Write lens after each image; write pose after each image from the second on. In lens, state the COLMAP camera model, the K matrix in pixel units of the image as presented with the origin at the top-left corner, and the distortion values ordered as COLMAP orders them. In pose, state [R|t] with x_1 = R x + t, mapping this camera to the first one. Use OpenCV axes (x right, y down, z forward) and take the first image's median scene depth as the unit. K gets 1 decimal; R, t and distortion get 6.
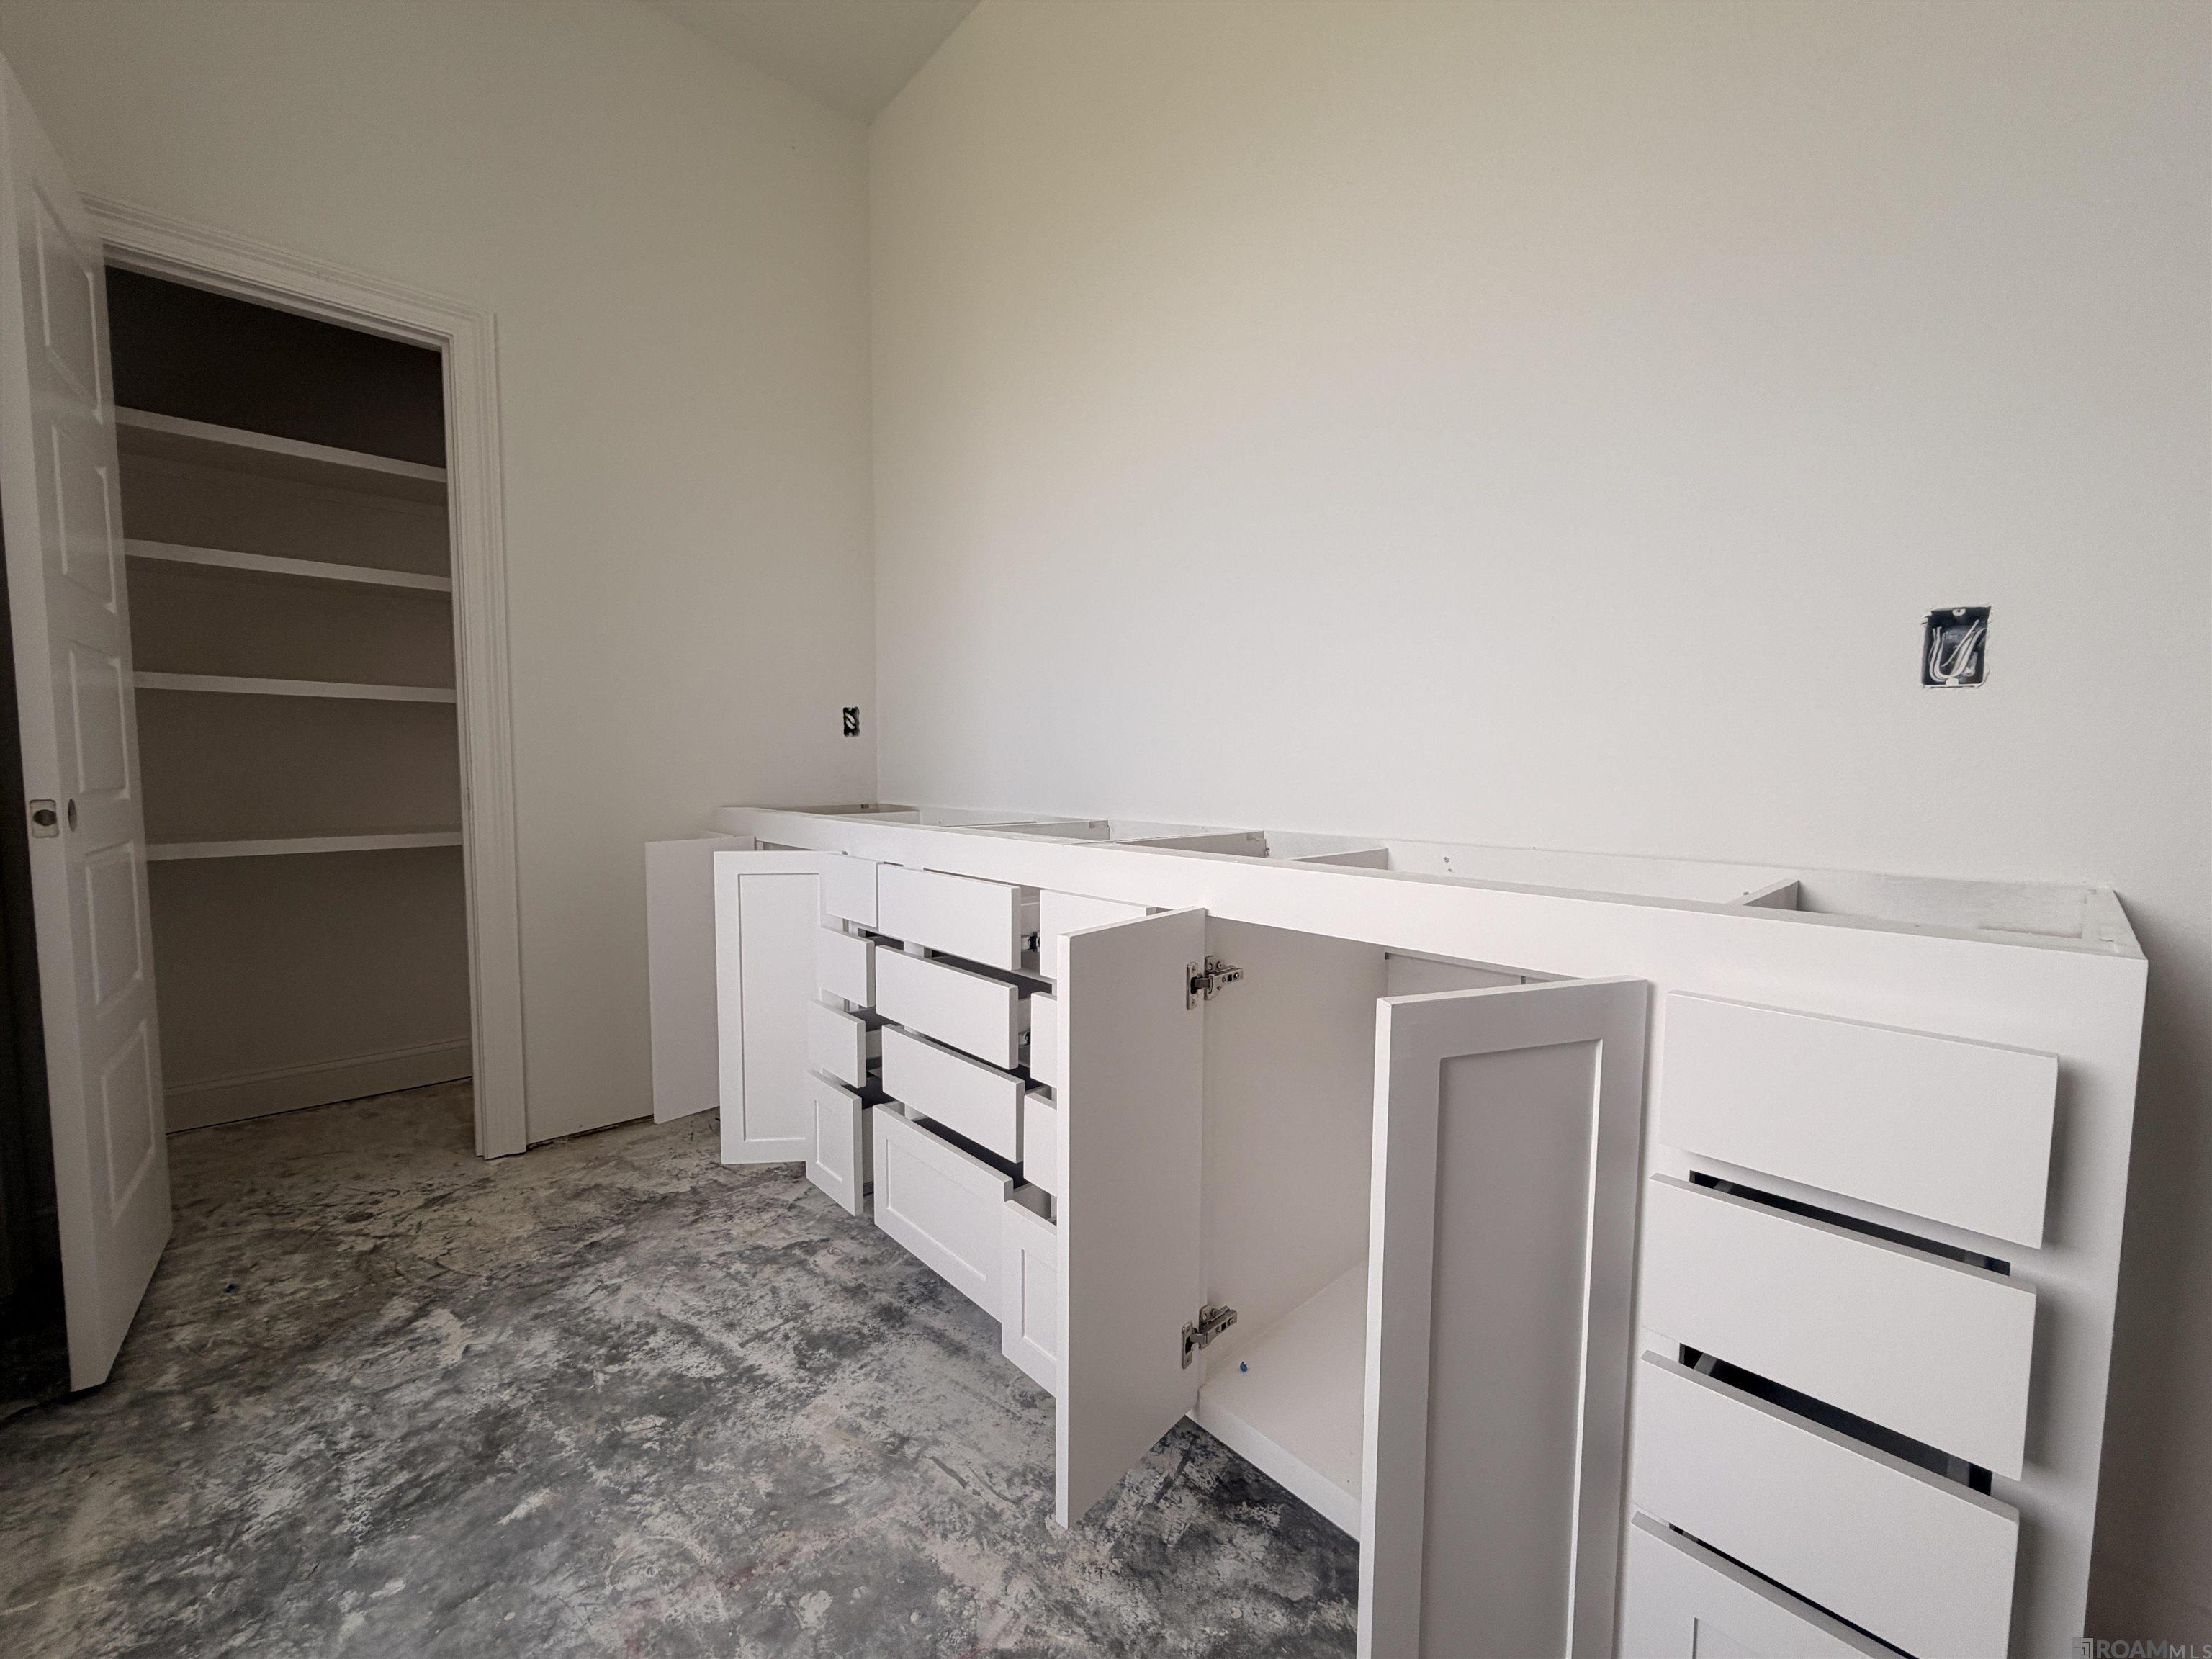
lens RADIAL K [[881.0, 0, 1100.2], [0, 881.0, 829.1], [0, 0, 1]] dist [-0.003225, 0.000946]
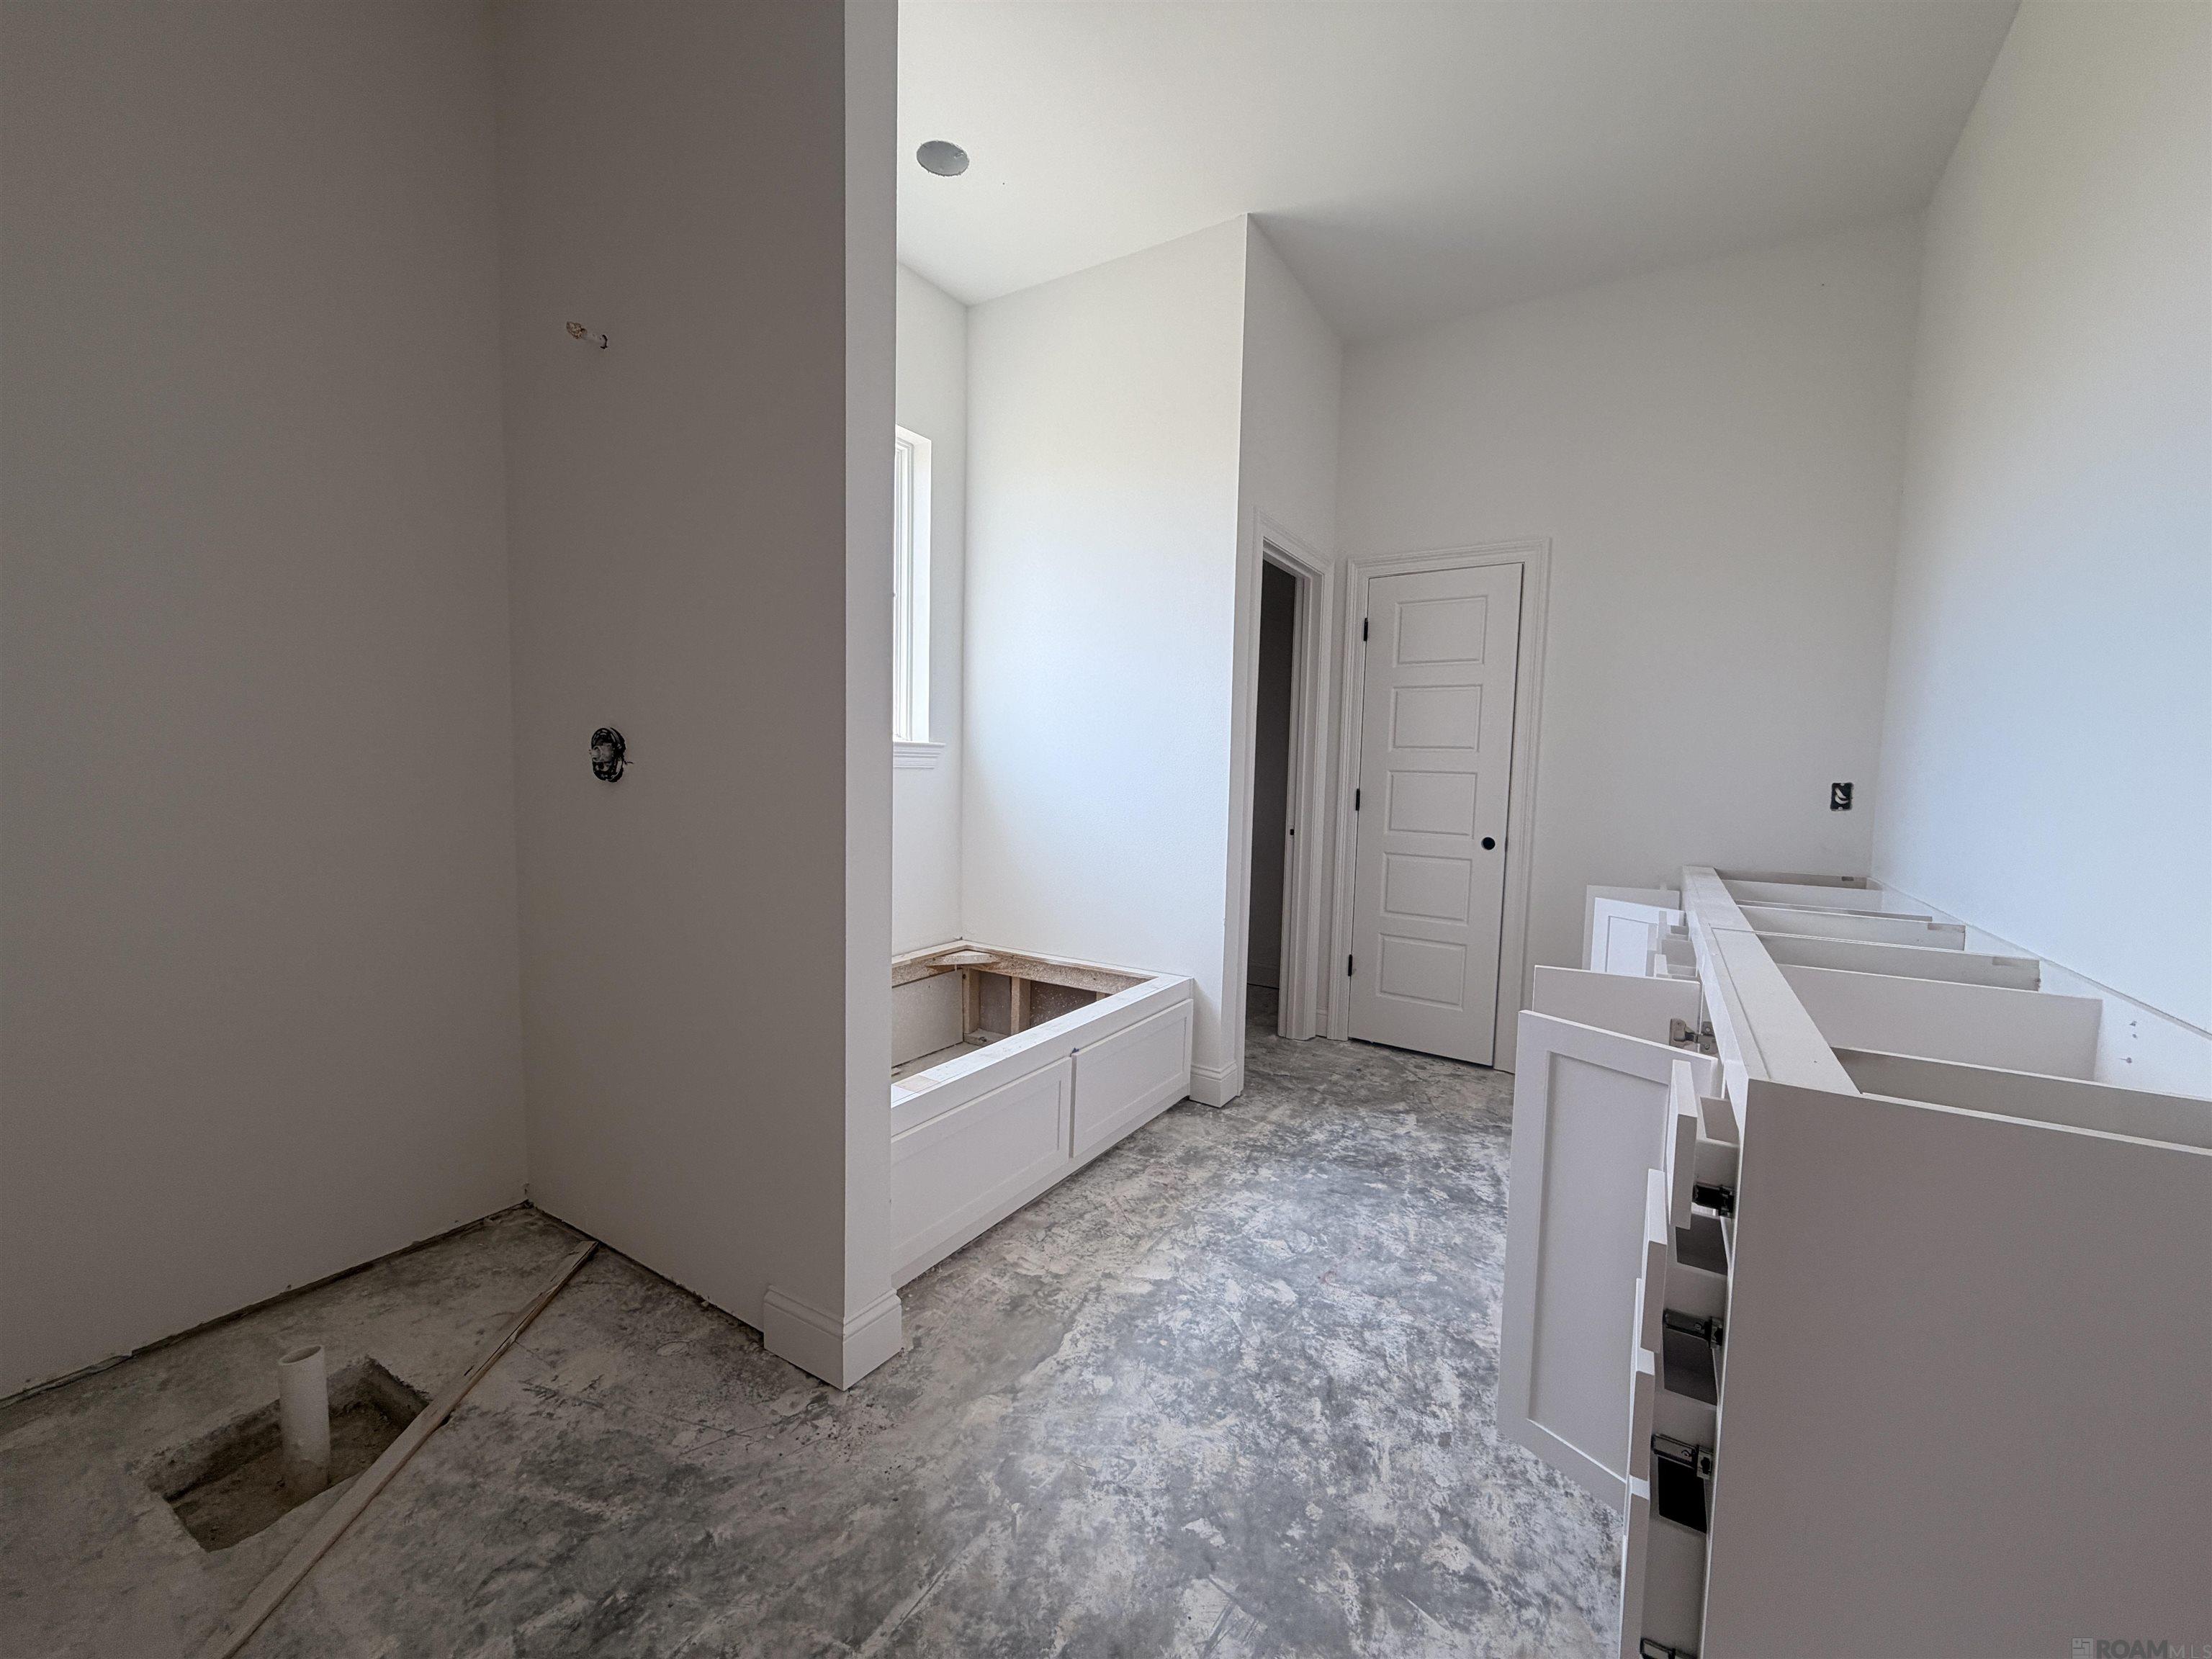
lens RADIAL K [[881.0, 0, 1104.0], [0, 881.0, 830.7], [0, 0, 1]] dist [-0.003225, 0.000946]
pose [[0.267767, 0.071371, -0.960837, 0.986185], [-0.089976, 0.994747, 0.048815, -0.110661], [0.959273, 0.073382, 0.272782, -0.236972]]
